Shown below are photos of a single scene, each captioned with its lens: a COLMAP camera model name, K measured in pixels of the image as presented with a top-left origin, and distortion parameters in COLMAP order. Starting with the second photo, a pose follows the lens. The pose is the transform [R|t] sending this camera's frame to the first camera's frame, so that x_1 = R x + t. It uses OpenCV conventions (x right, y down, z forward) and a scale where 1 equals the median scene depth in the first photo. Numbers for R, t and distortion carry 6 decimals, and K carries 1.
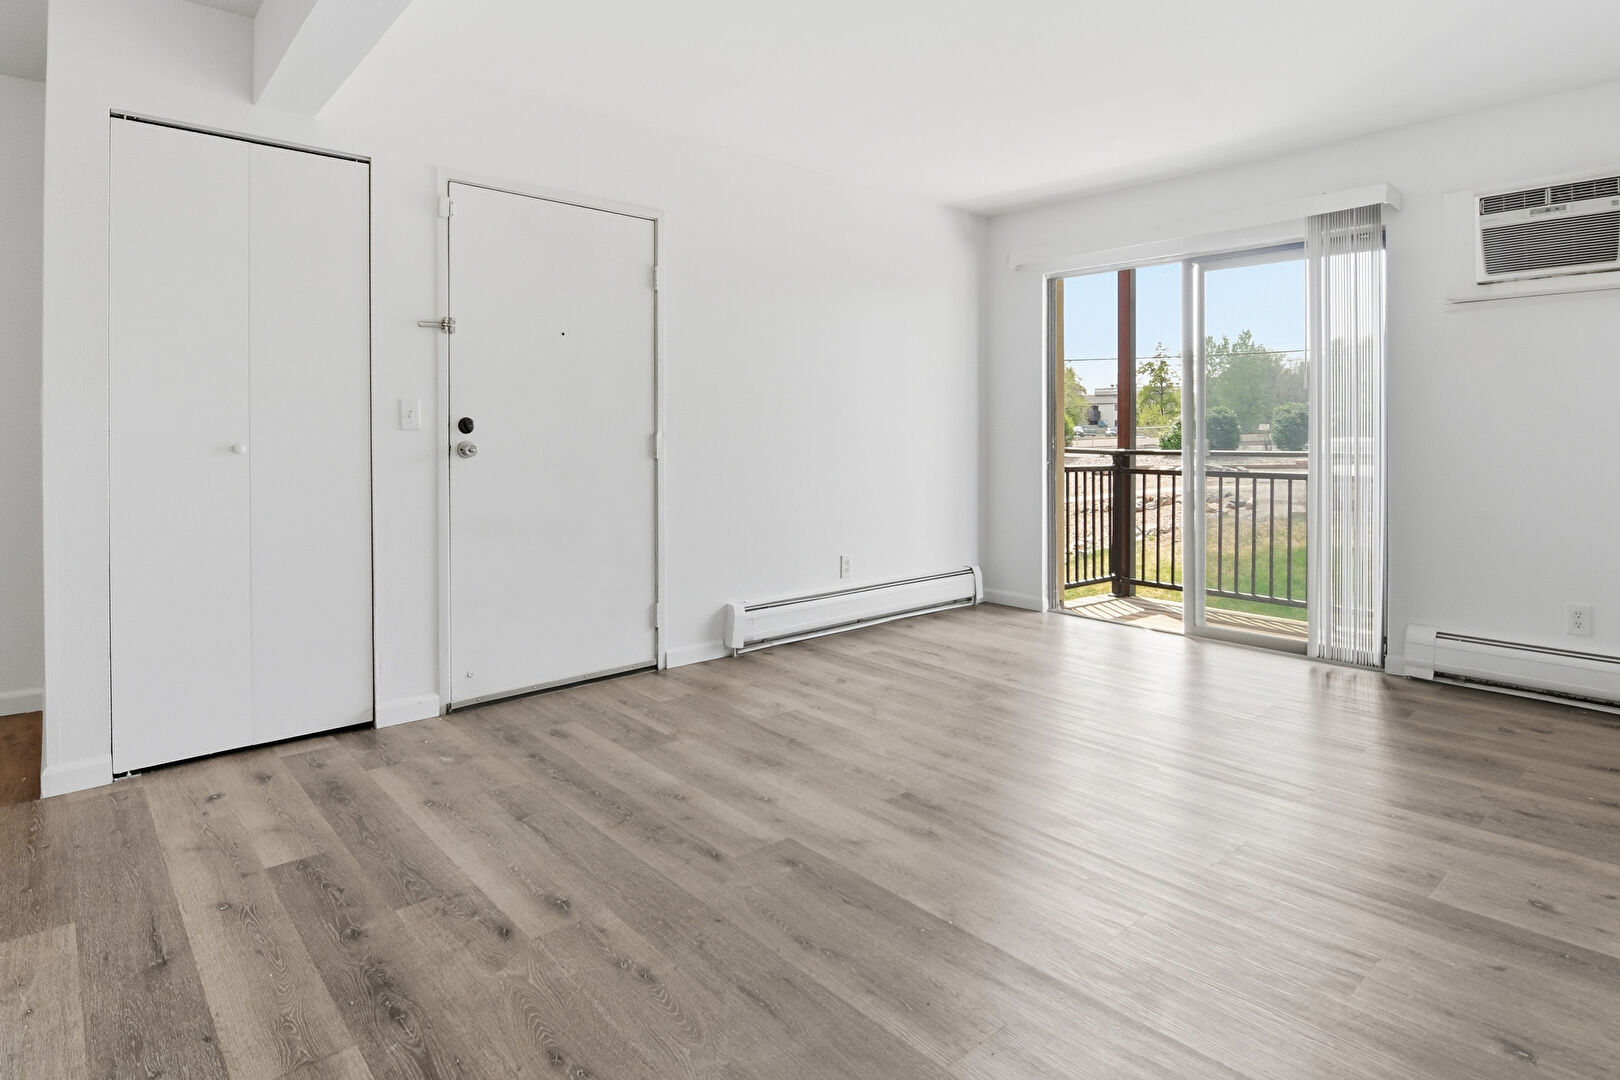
lens RADIAL K [[859.1, 0, 799.5], [0, 859.1, 479.8], [0, 0, 1]] dist [-0.010851, -0.003664]
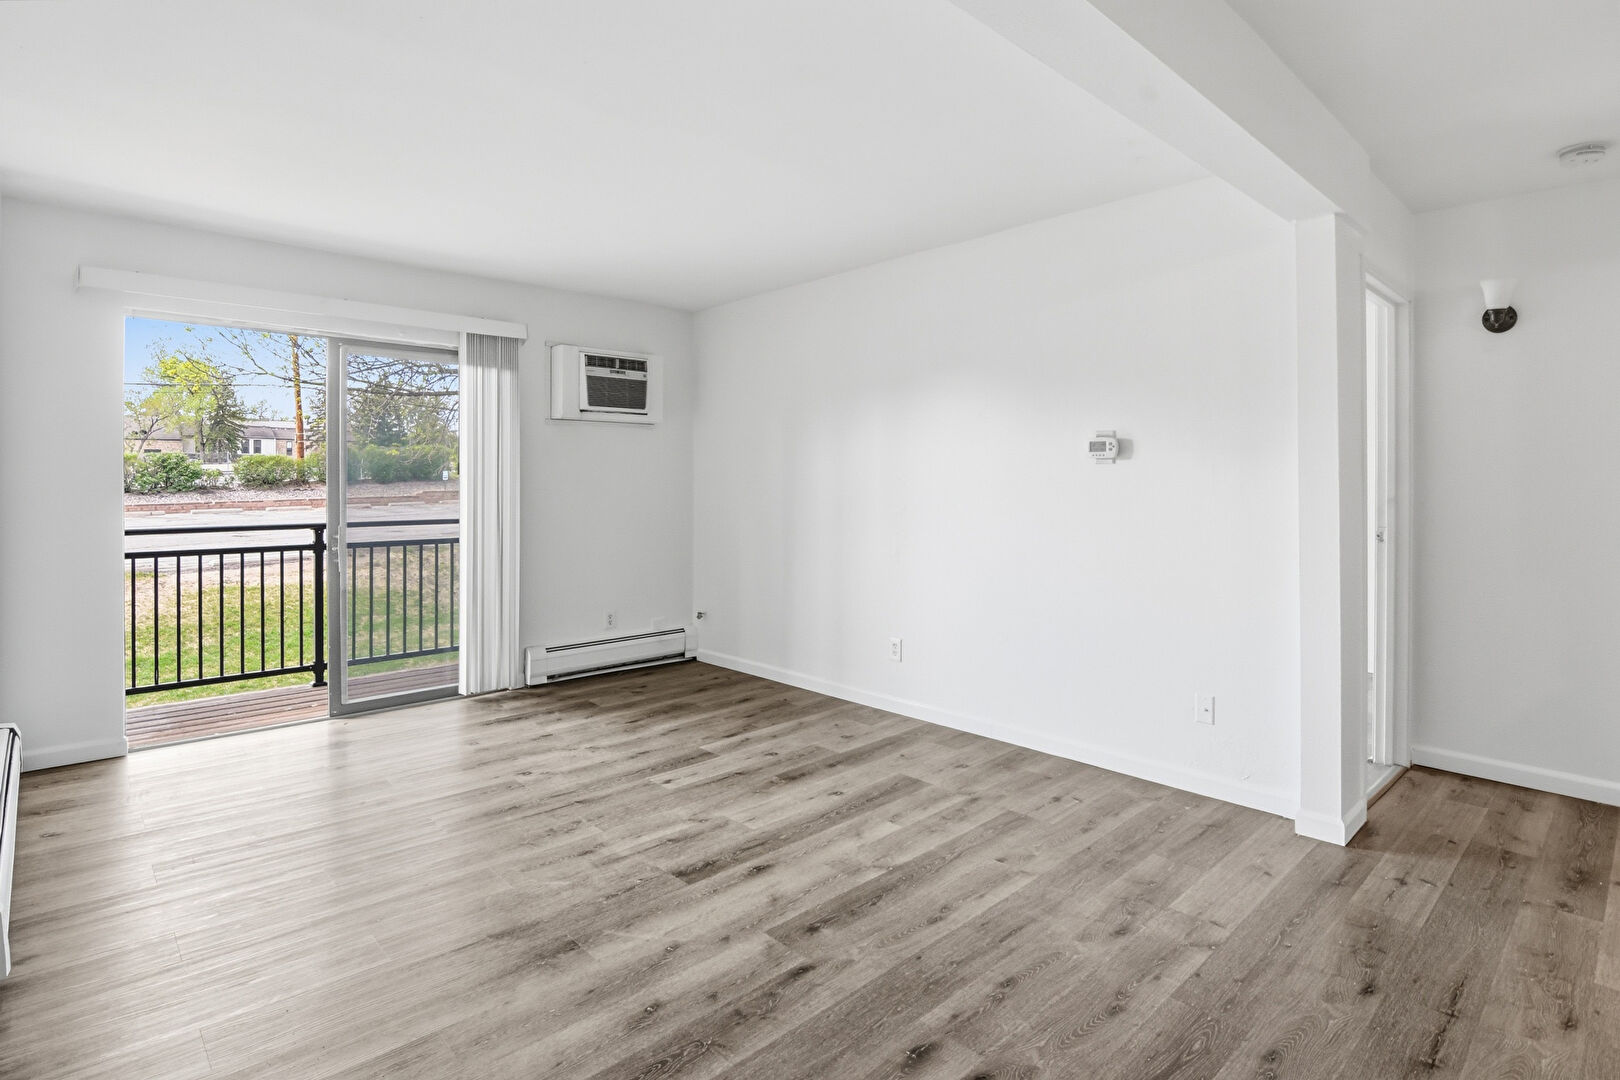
lens RADIAL K [[822.8, 0, 803.4], [0, 822.8, 525.3], [0, 0, 1]] dist [-0.007477, -0.007649]
pose [[-0.028605, -0.055599, 0.998043, -0.860349], [0.047426, 0.997252, 0.056915, -0.116007], [-0.998465, 0.048962, -0.025890, 0.830561]]
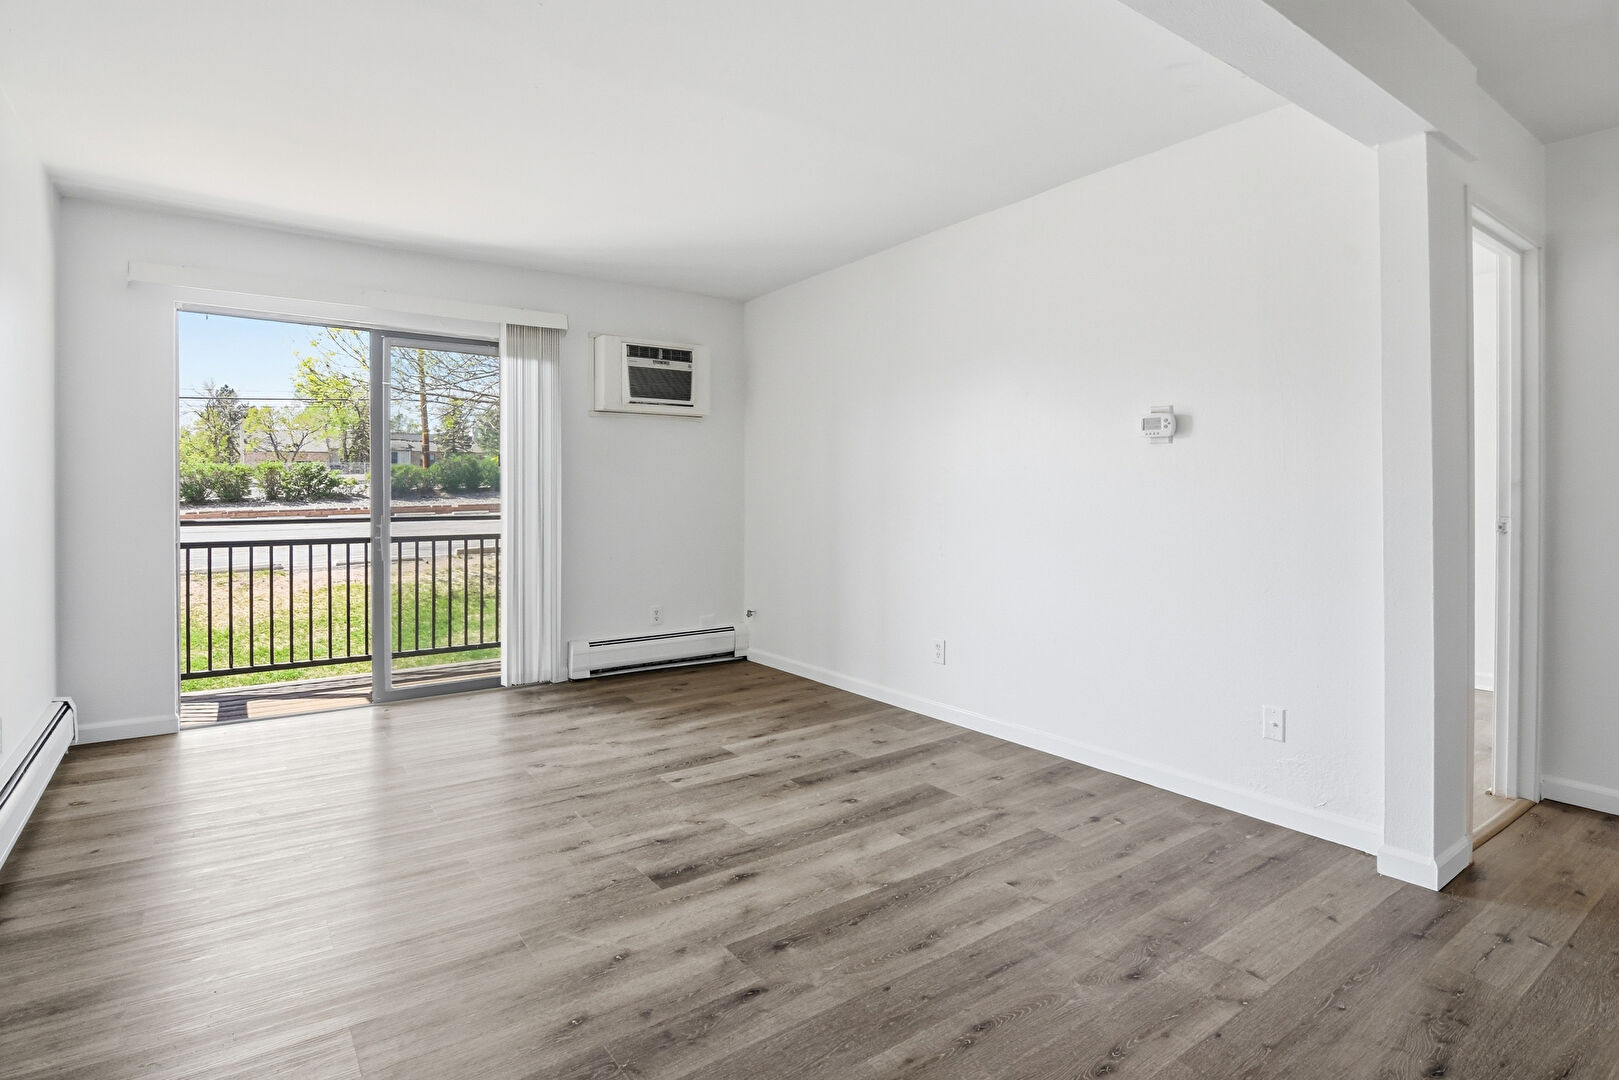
lens RADIAL K [[822.3, 0, 802.6], [0, 822.3, 533.2], [0, 0, 1]] dist [-0.007477, -0.007649]
pose [[0.102313, -0.051958, 0.993394, -0.769629], [0.048078, 0.997726, 0.047233, -0.068272], [-0.993590, 0.042928, 0.104579, 0.696300]]
